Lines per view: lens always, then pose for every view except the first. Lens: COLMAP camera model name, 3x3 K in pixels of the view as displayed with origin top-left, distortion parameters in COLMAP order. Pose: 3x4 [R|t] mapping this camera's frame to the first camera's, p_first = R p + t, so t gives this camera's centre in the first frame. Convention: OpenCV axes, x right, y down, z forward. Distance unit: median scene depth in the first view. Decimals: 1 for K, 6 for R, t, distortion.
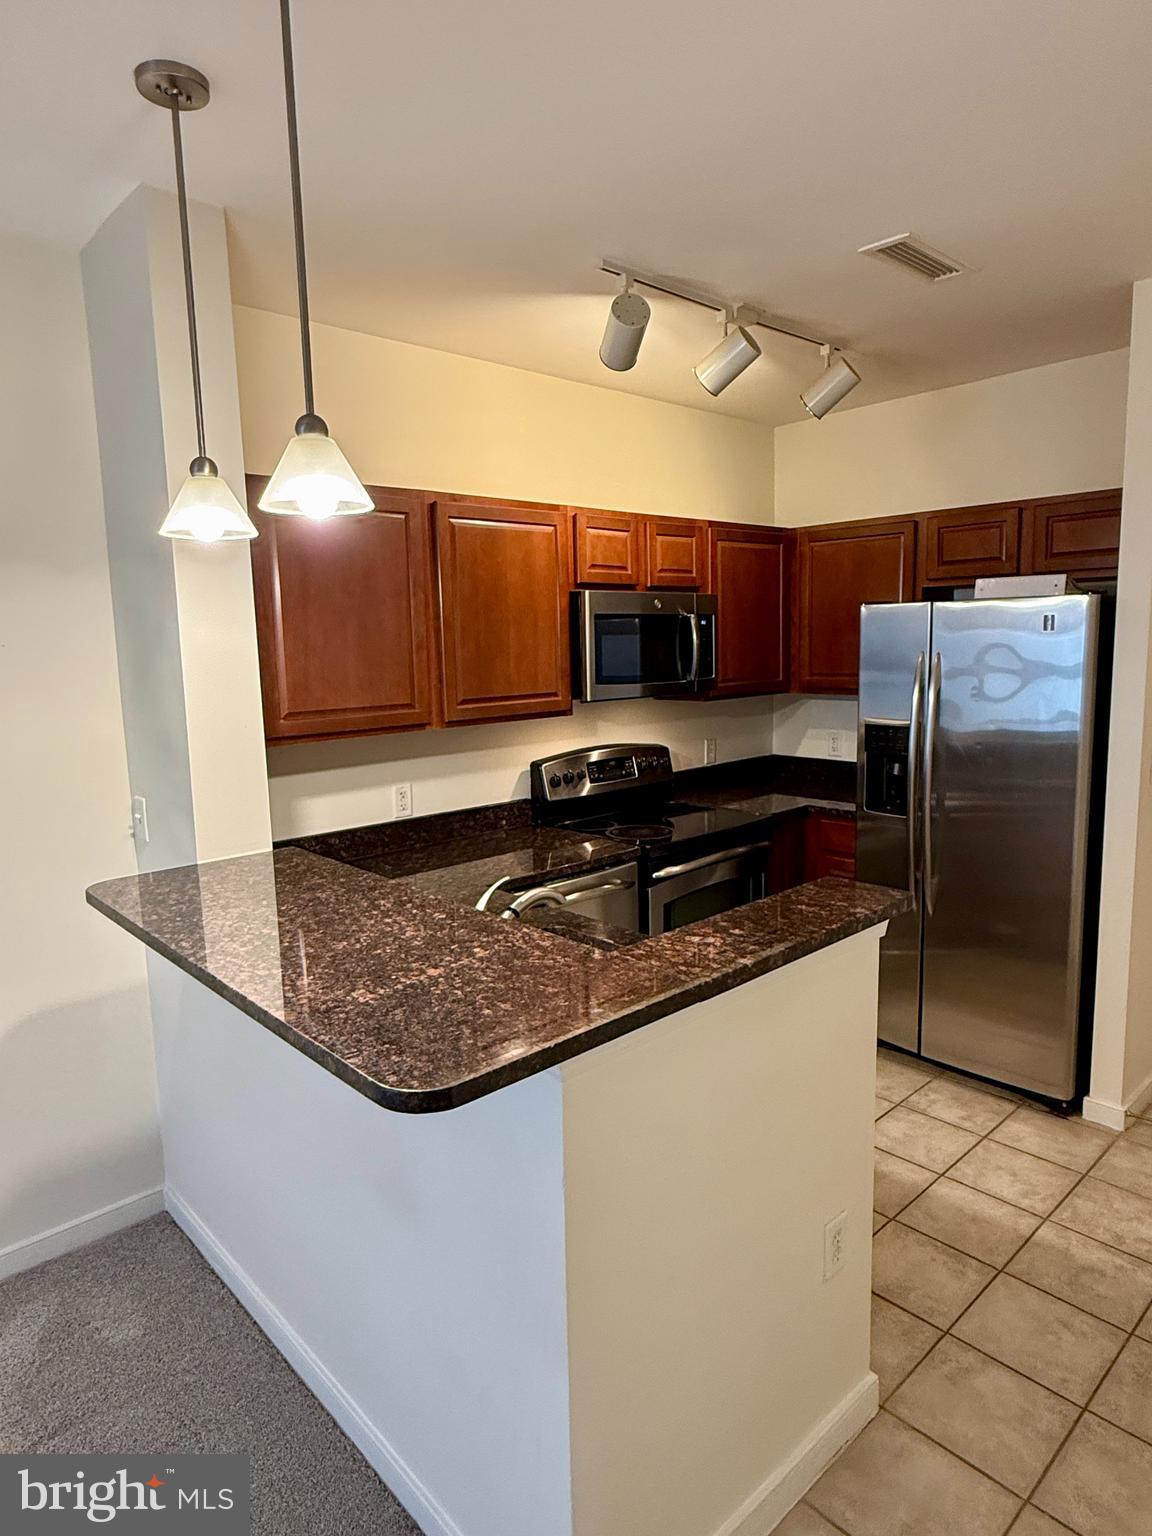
lens RADIAL K [[902.7, 0, 576.0], [0, 902.7, 768.0], [0, 0, 1]] dist [-0.000729, -0.001511]
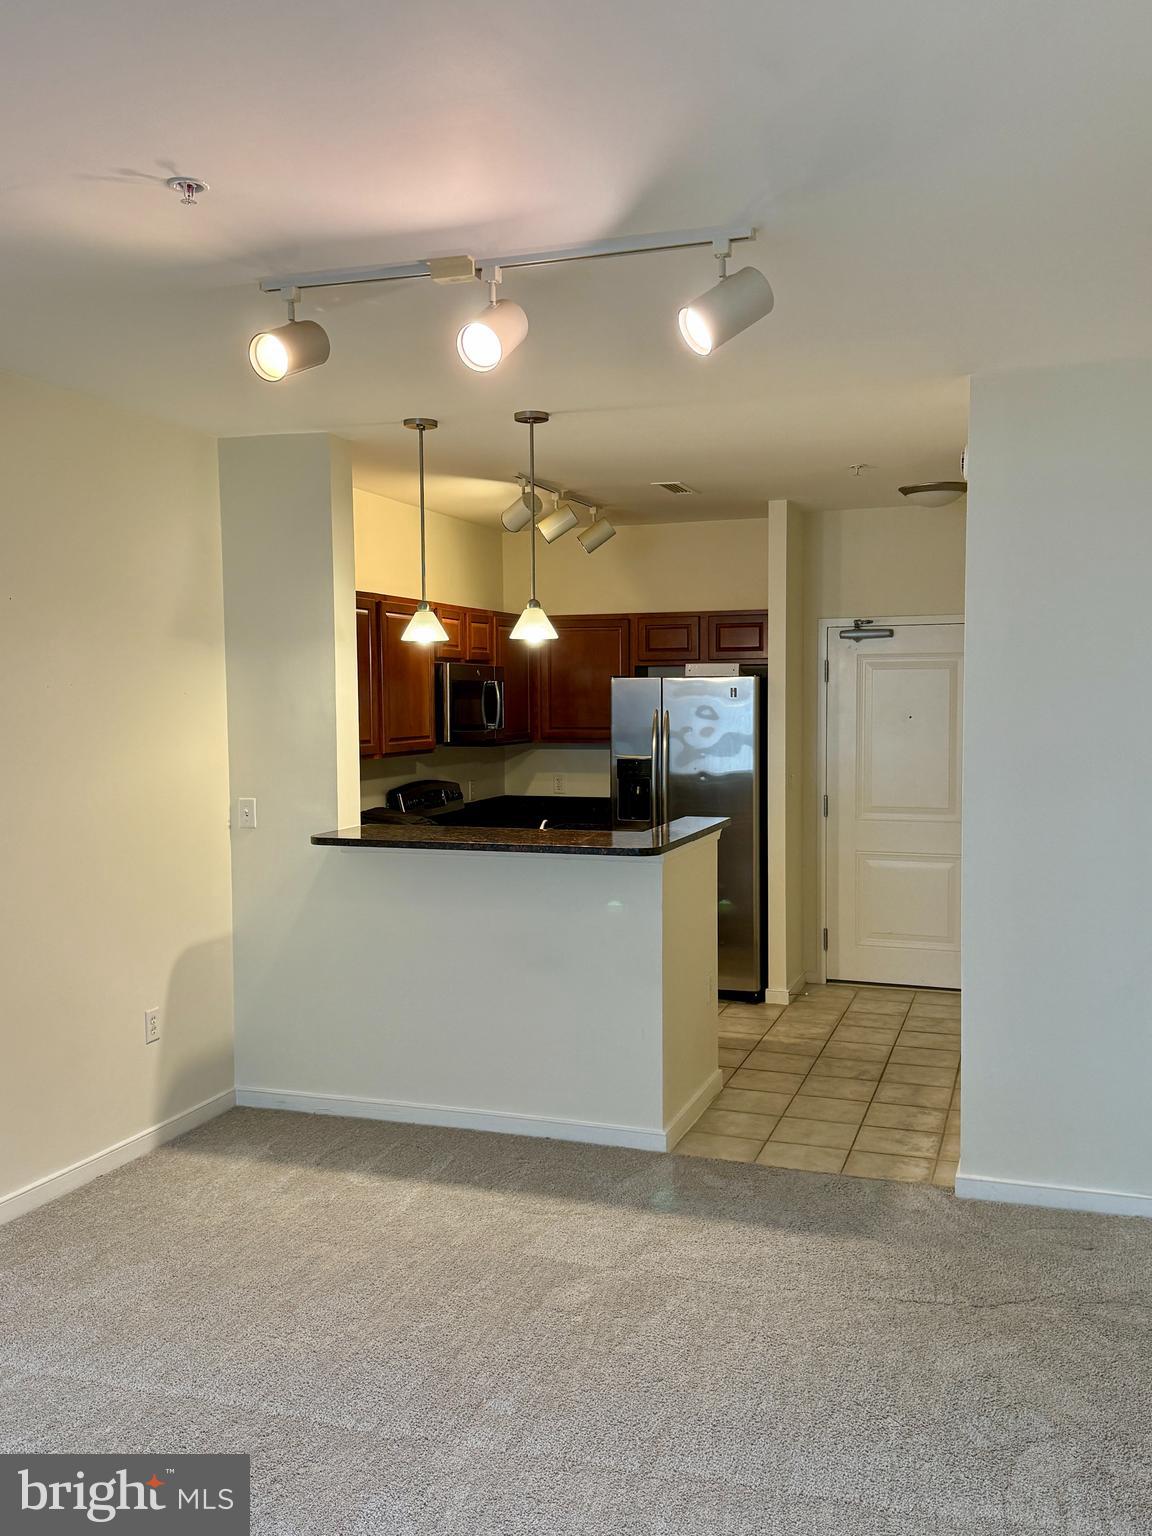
lens RADIAL K [[1170.6, 0, 576.0], [0, 1170.6, 768.0], [0, 0, 1]] dist [0.002833, 0.001098]
pose [[0.891489, -0.009063, 0.452951, -0.639997], [0.048751, 0.995914, -0.076023, 0.113578], [-0.450411, 0.089856, 0.888288, -0.688800]]
